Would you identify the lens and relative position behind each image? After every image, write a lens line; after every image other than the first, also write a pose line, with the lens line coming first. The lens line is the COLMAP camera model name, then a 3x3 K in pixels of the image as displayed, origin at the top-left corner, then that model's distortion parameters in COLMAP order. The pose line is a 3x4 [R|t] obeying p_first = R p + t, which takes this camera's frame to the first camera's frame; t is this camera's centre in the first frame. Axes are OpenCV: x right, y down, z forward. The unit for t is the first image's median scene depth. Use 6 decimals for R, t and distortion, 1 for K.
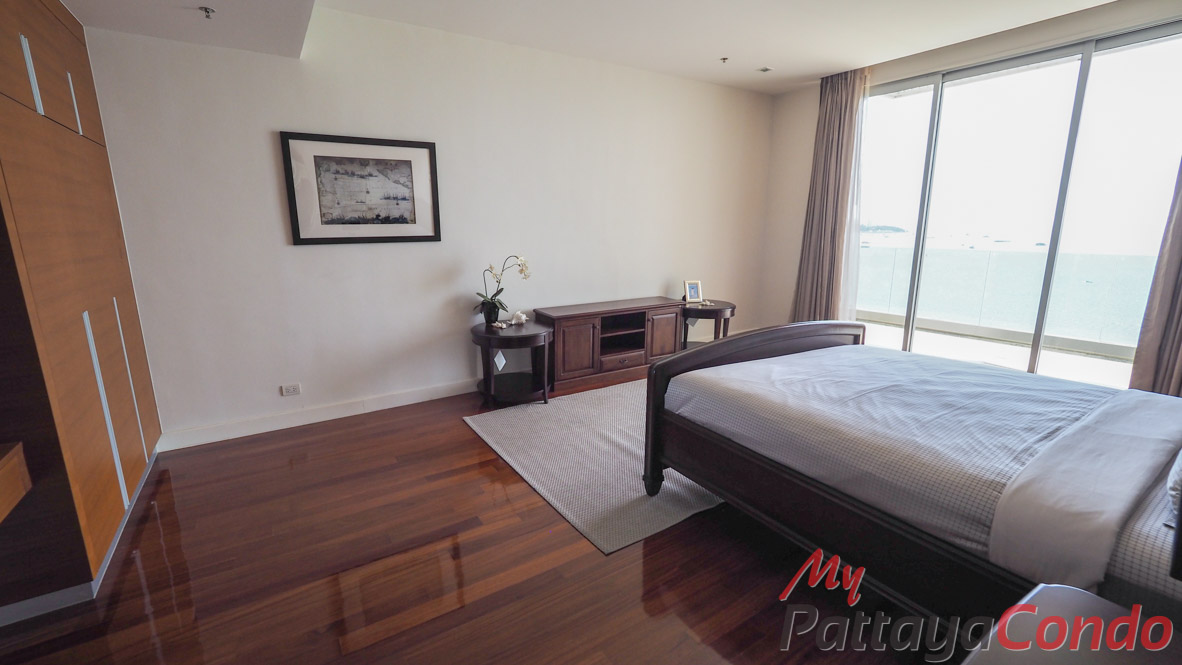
lens RADIAL K [[499.6, 0, 582.6], [0, 499.6, 335.9], [0, 0, 1]] dist [-0.013796, 0.000662]
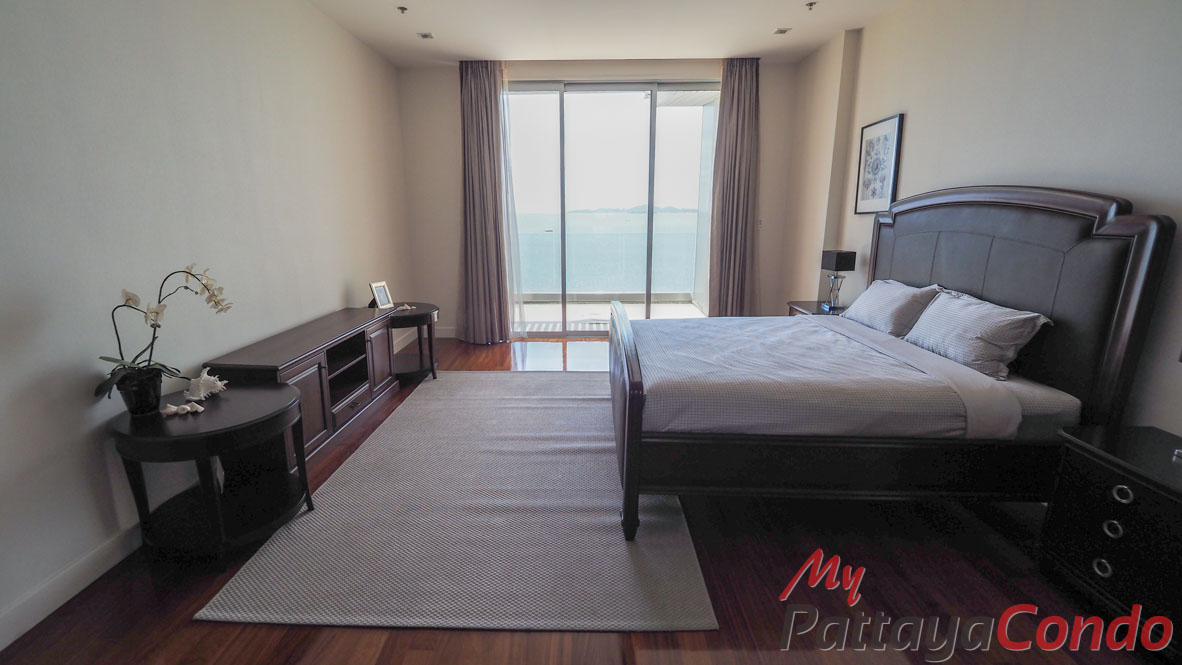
lens RADIAL K [[499.6, 0, 589.0], [0, 499.6, 324.5], [0, 0, 1]] dist [-0.013796, 0.000662]
pose [[0.549719, -0.179033, 0.815939, -0.375972], [0.178256, 0.979406, 0.094805, -0.088251], [-0.816109, 0.093330, 0.570312, 0.409040]]
